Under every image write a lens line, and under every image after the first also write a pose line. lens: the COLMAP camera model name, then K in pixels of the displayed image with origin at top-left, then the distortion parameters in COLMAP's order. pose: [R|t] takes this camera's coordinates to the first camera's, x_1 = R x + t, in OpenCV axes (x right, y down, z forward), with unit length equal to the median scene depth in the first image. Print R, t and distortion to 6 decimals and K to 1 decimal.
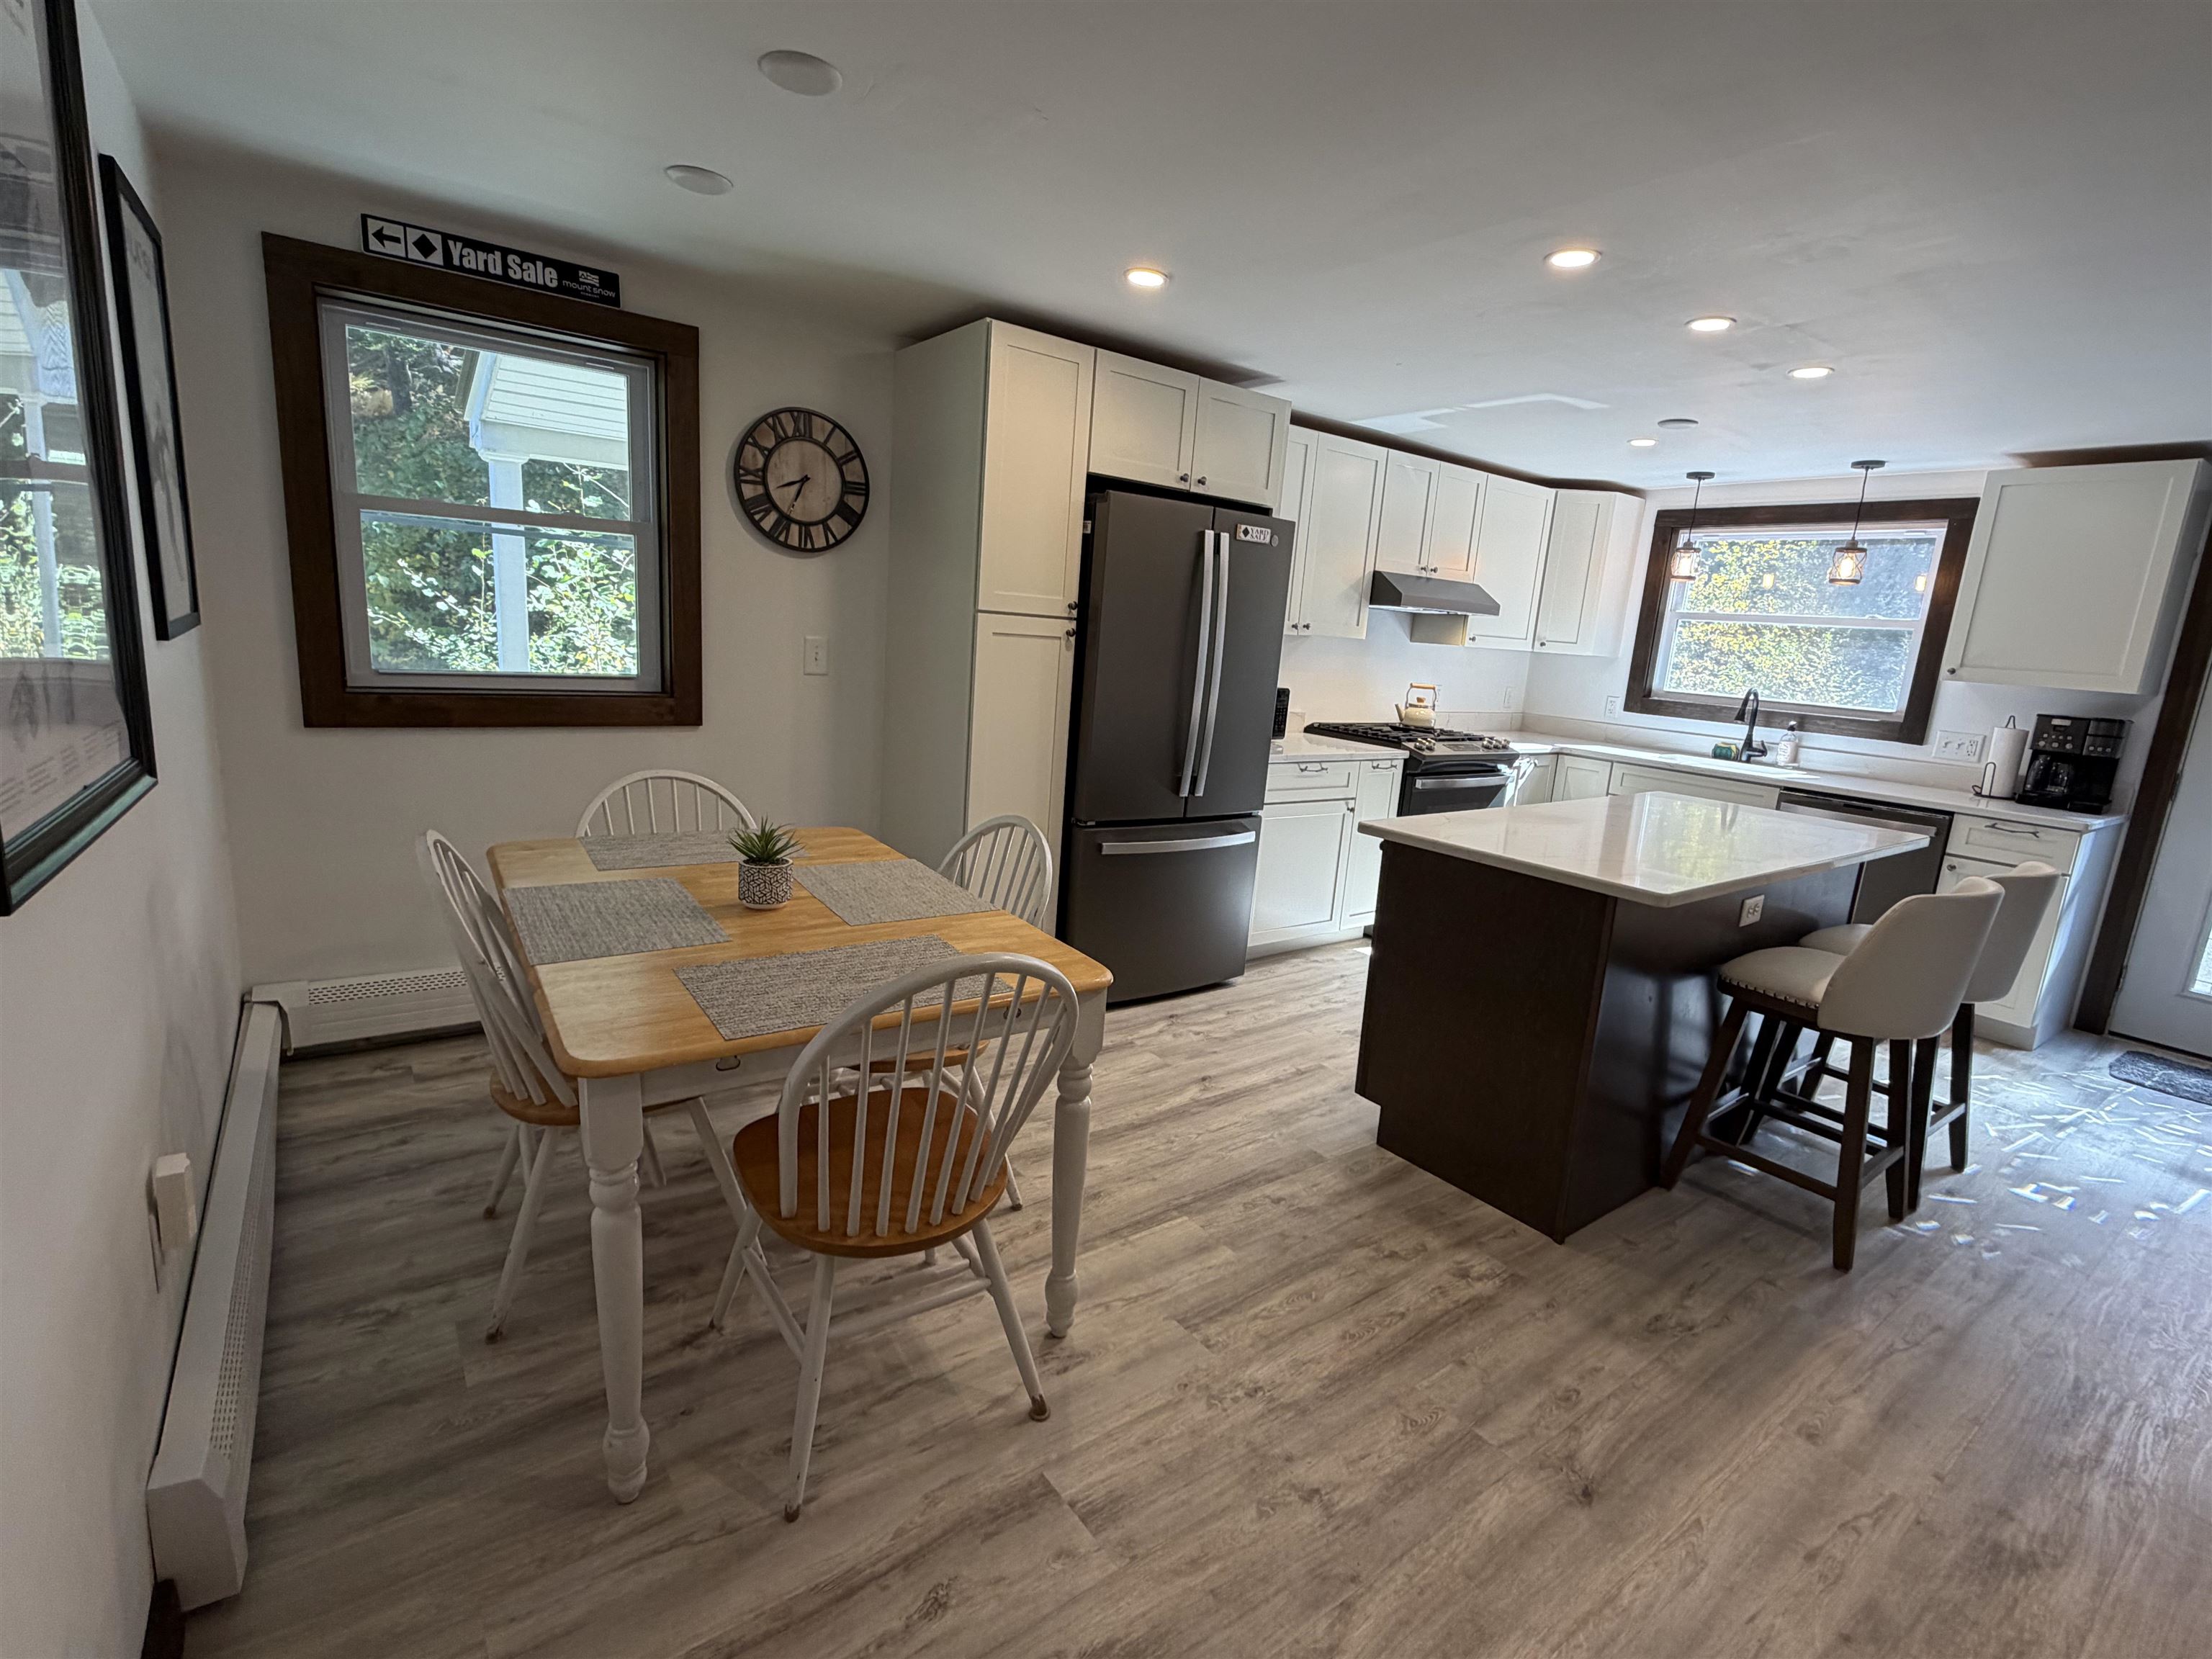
lens RADIAL K [[1028.4, 0, 1107.9], [0, 1028.4, 830.8], [0, 0, 1]] dist [0.000963, -0.000392]
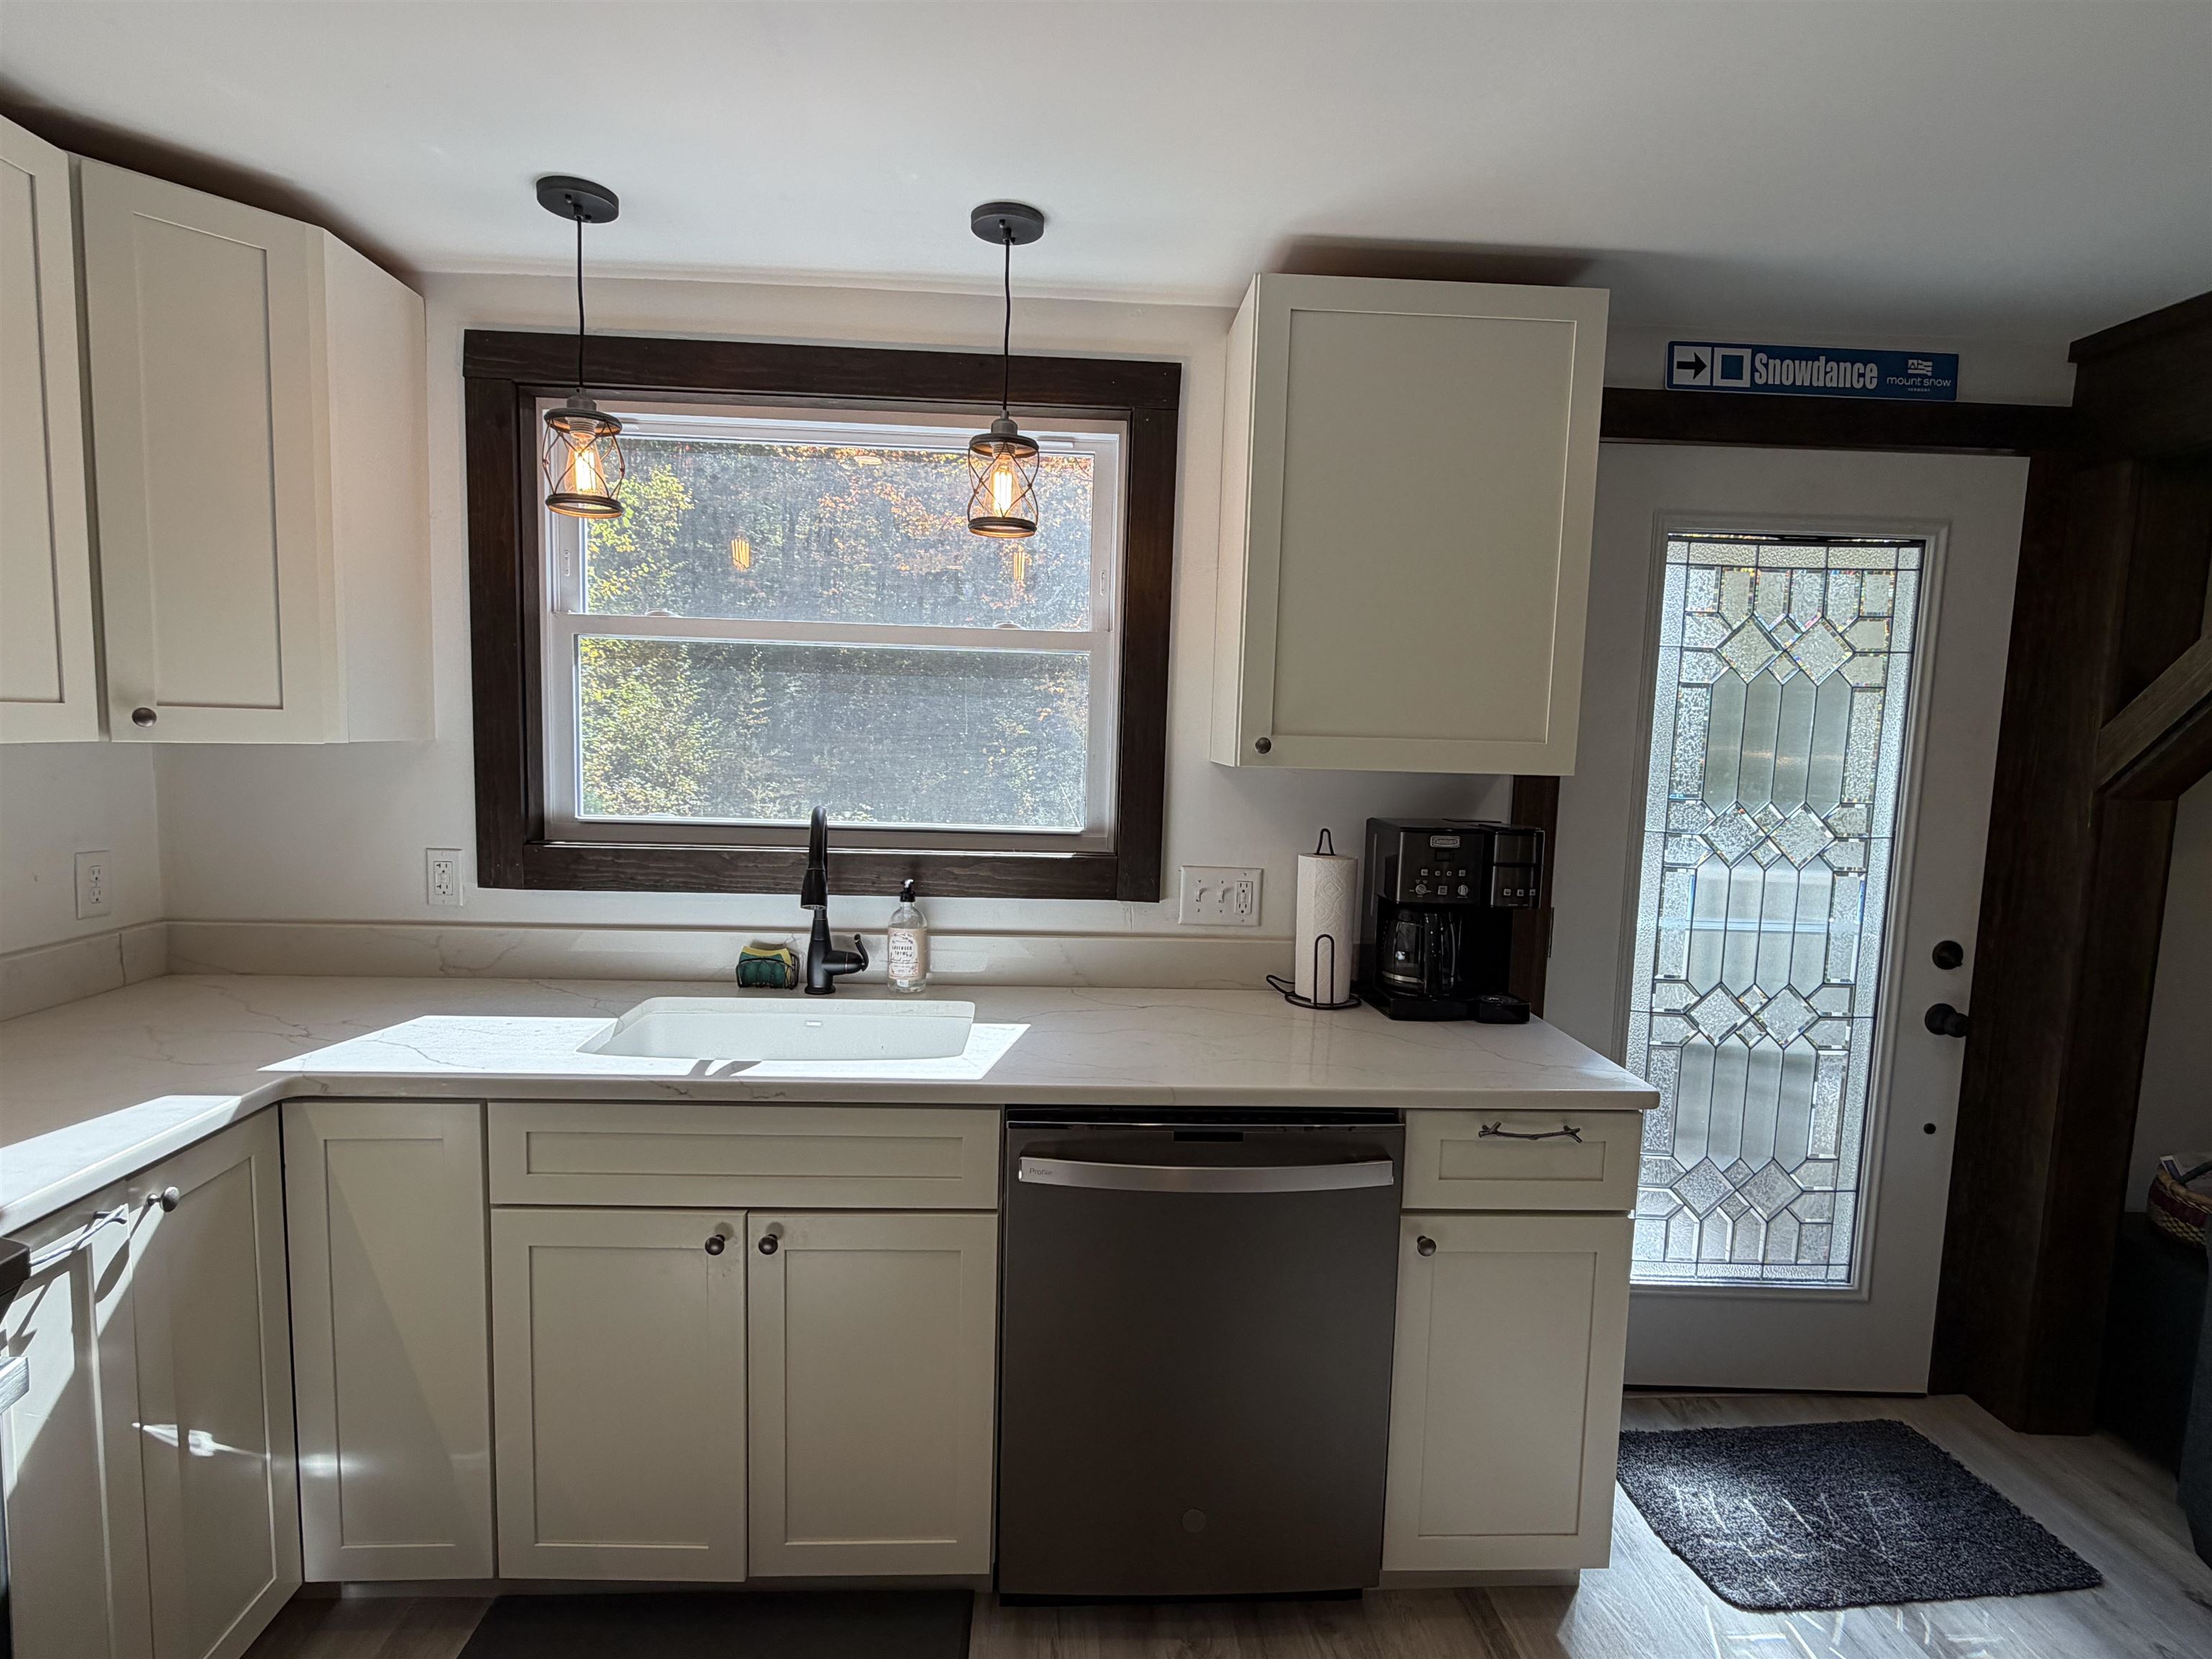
lens RADIAL K [[1111.1, 0, 1105.5], [0, 1111.1, 836.4], [0, 0, 1]] dist [-0.005515, 0.000849]
pose [[0.548092, -0.137515, 0.825036, 0.495614], [0.177444, 0.983057, 0.045974, -0.184341], [-0.817380, 0.121200, 0.563206, 0.980360]]
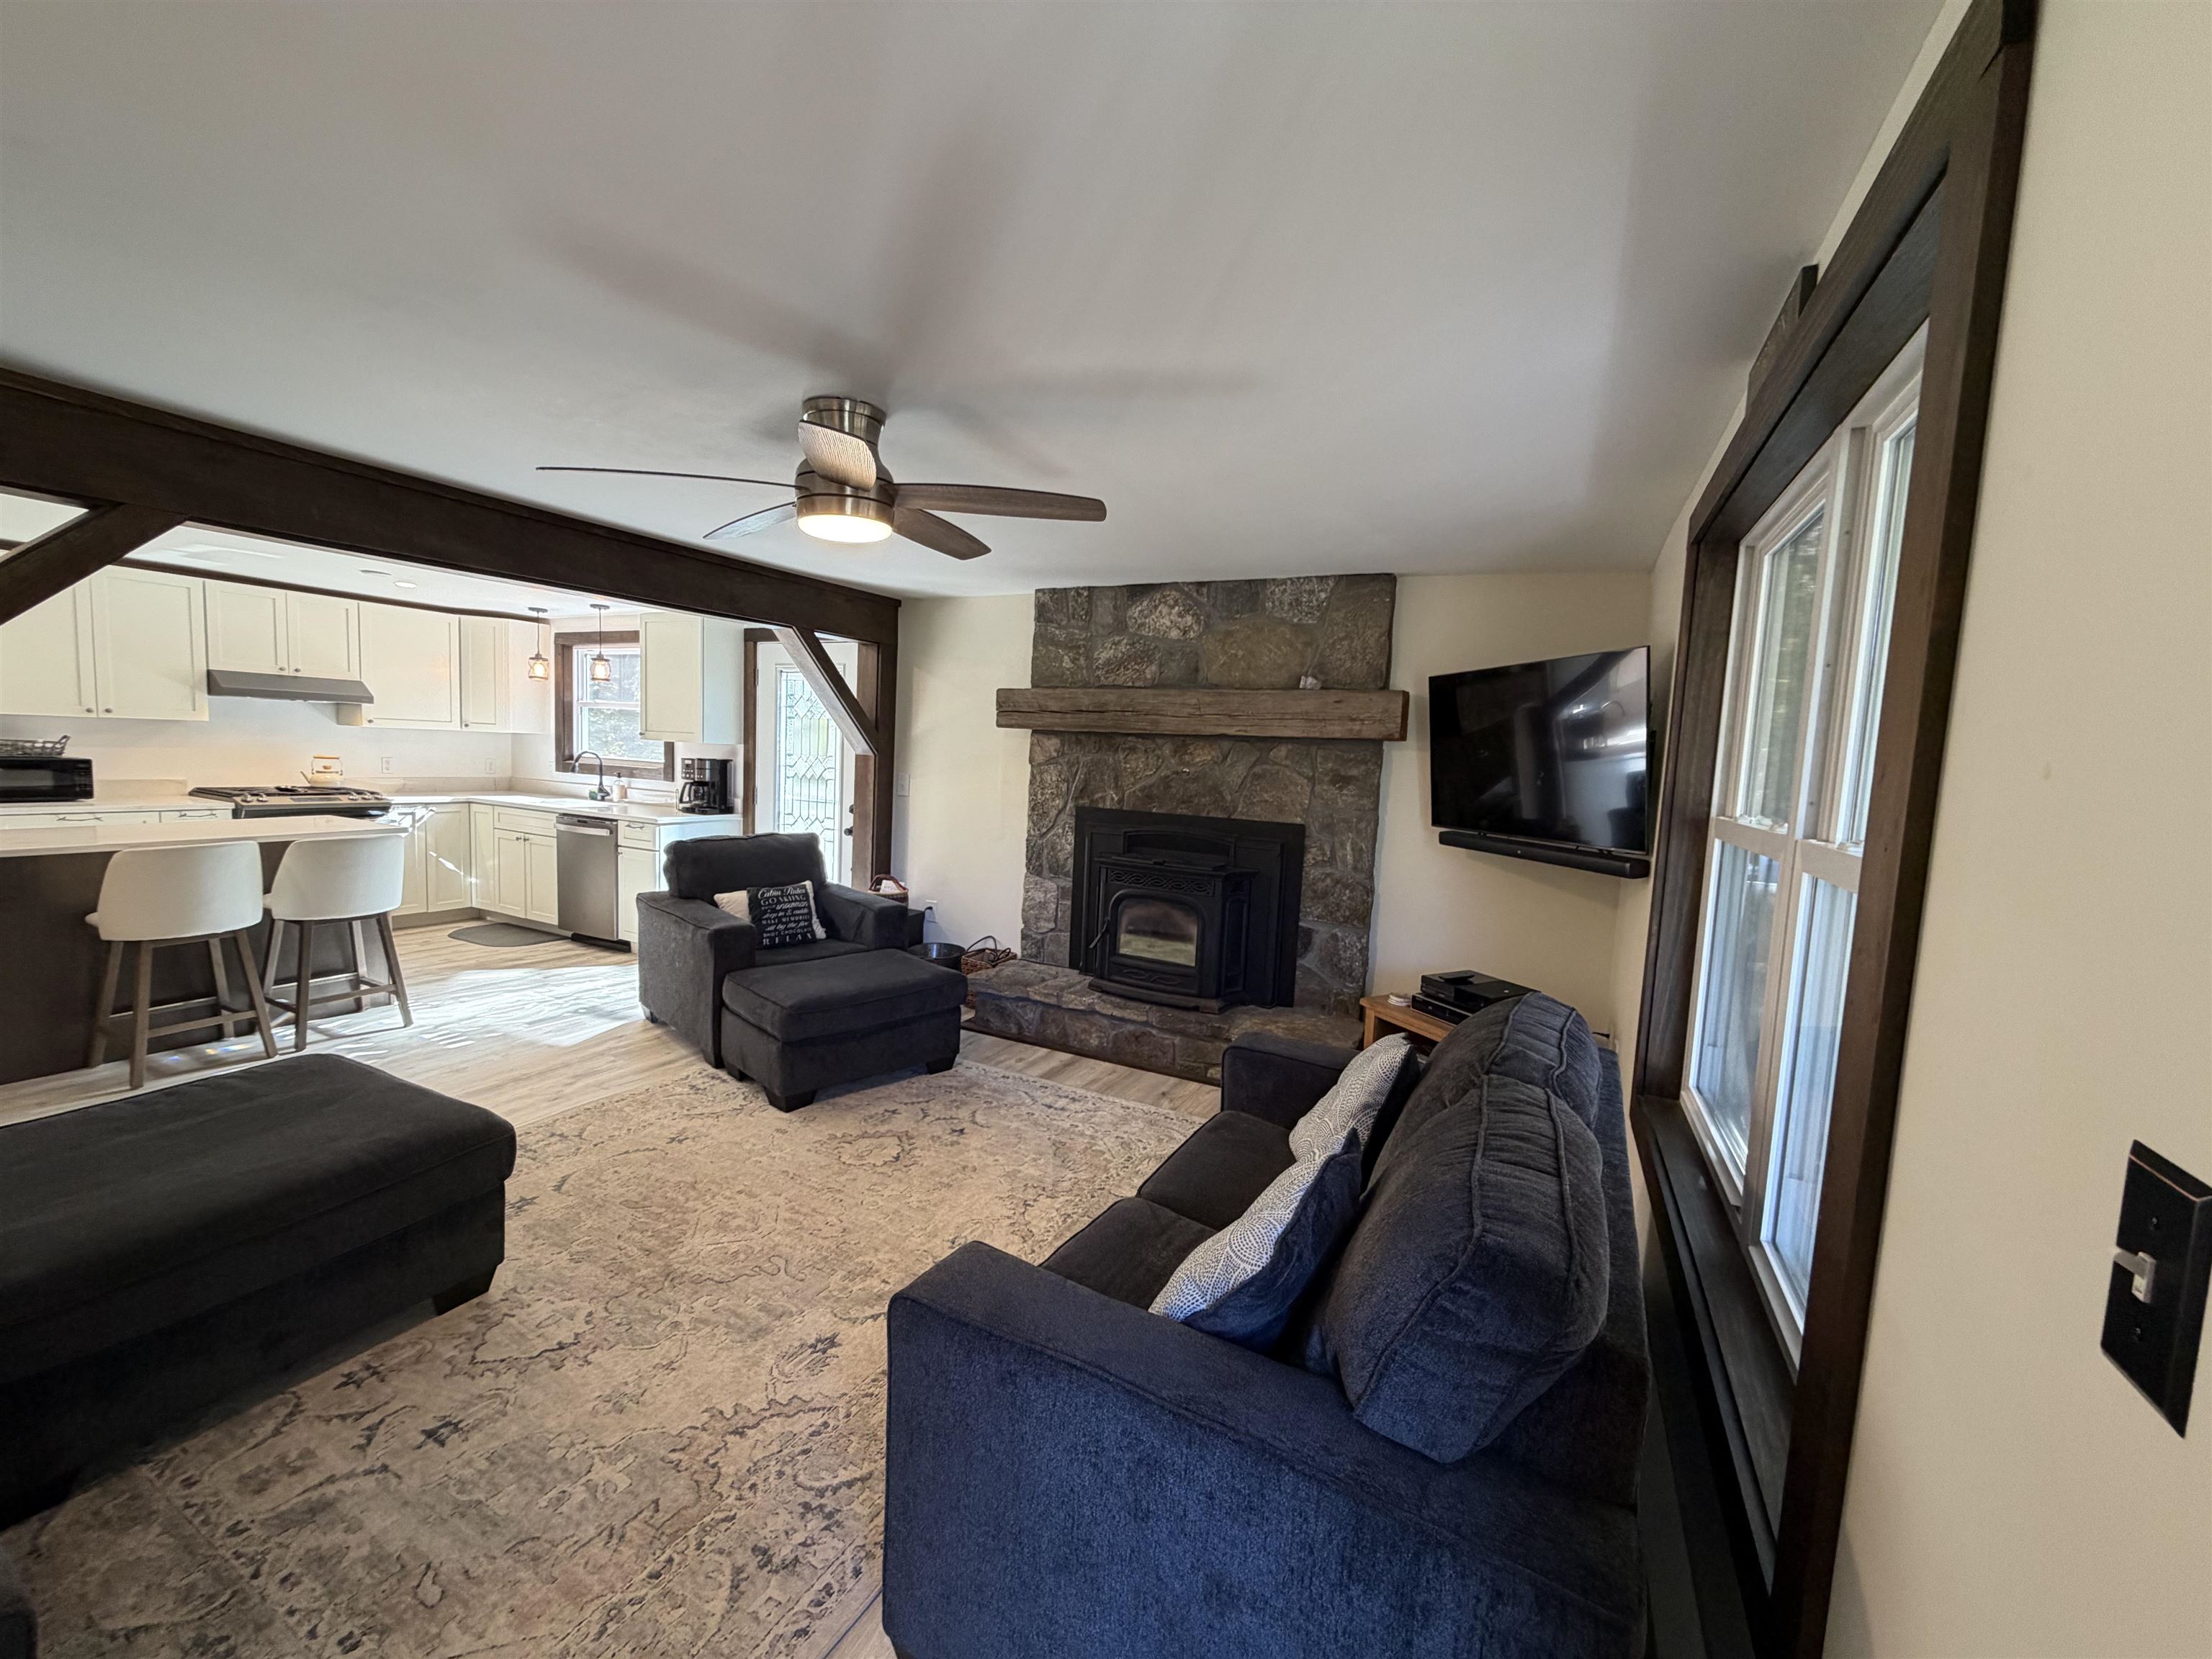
lens RADIAL K [[882.1, 0, 1101.1], [0, 882.1, 823.0], [0, 0, 1]] dist [0.001263, 0.000338]
pose [[0.893279, -0.063514, 0.444992, 1.026342], [0.103921, 0.992328, -0.066976, 0.184156], [-0.437324, 0.106073, 0.893027, -0.660647]]
